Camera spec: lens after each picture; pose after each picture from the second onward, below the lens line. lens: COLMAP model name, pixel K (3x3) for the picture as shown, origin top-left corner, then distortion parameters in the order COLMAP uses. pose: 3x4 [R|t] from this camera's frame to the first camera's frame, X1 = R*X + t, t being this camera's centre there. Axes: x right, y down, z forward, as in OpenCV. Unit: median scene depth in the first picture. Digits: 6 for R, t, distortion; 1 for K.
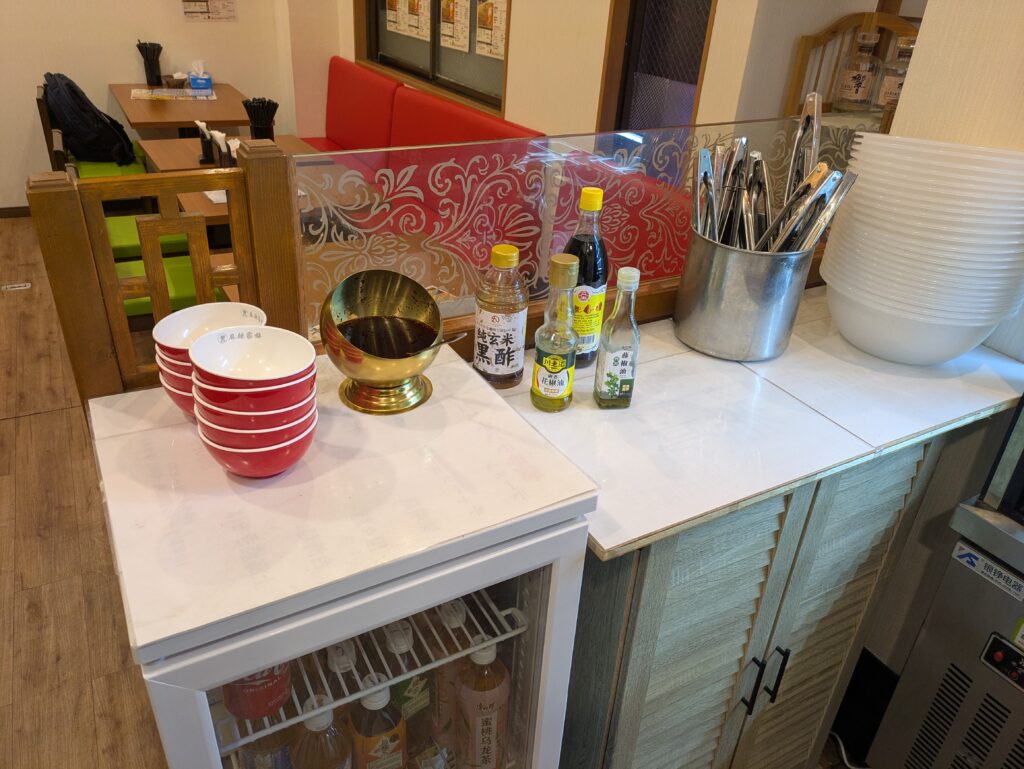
lens RADIAL K [[755.8, 0, 512.0], [0, 755.8, 384.5], [0, 0, 1]] dist [0.003008, -0.004789]
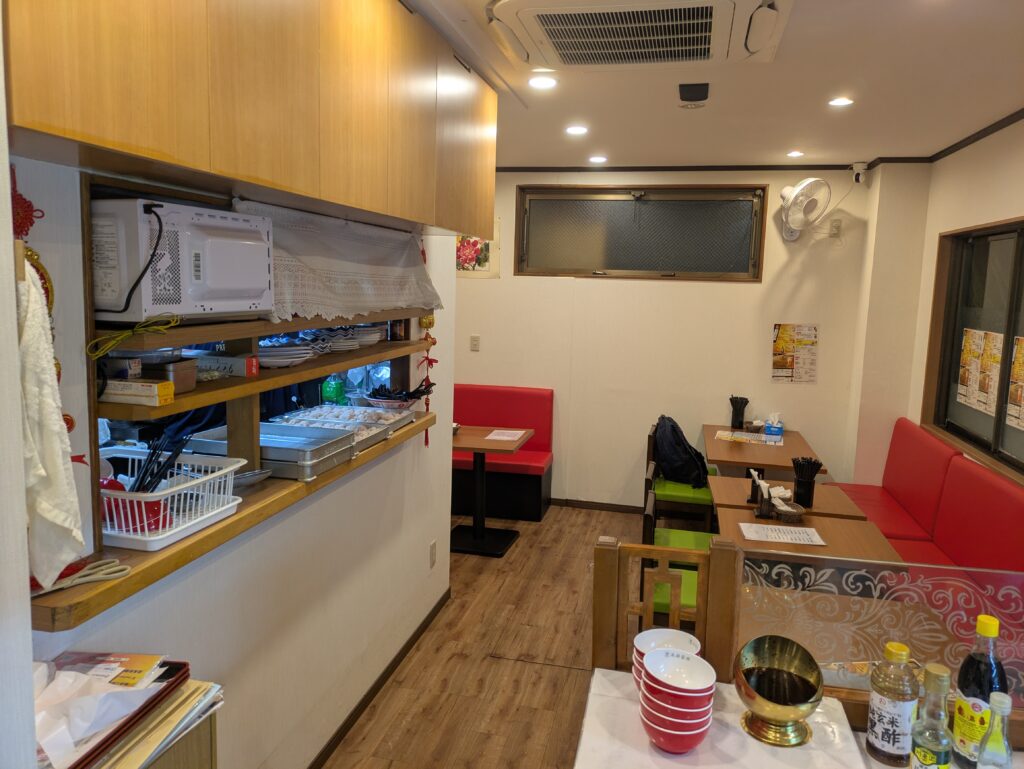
lens RADIAL K [[769.4, 0, 512.0], [0, 769.4, 384.5], [0, 0, 1]] dist [0.034684, 0.001971]
pose [[0.743547, 0.049993, -0.666812, 0.350499], [-0.305355, 0.912541, -0.272079, -0.025957], [0.594891, 0.405918, 0.693783, -0.466776]]
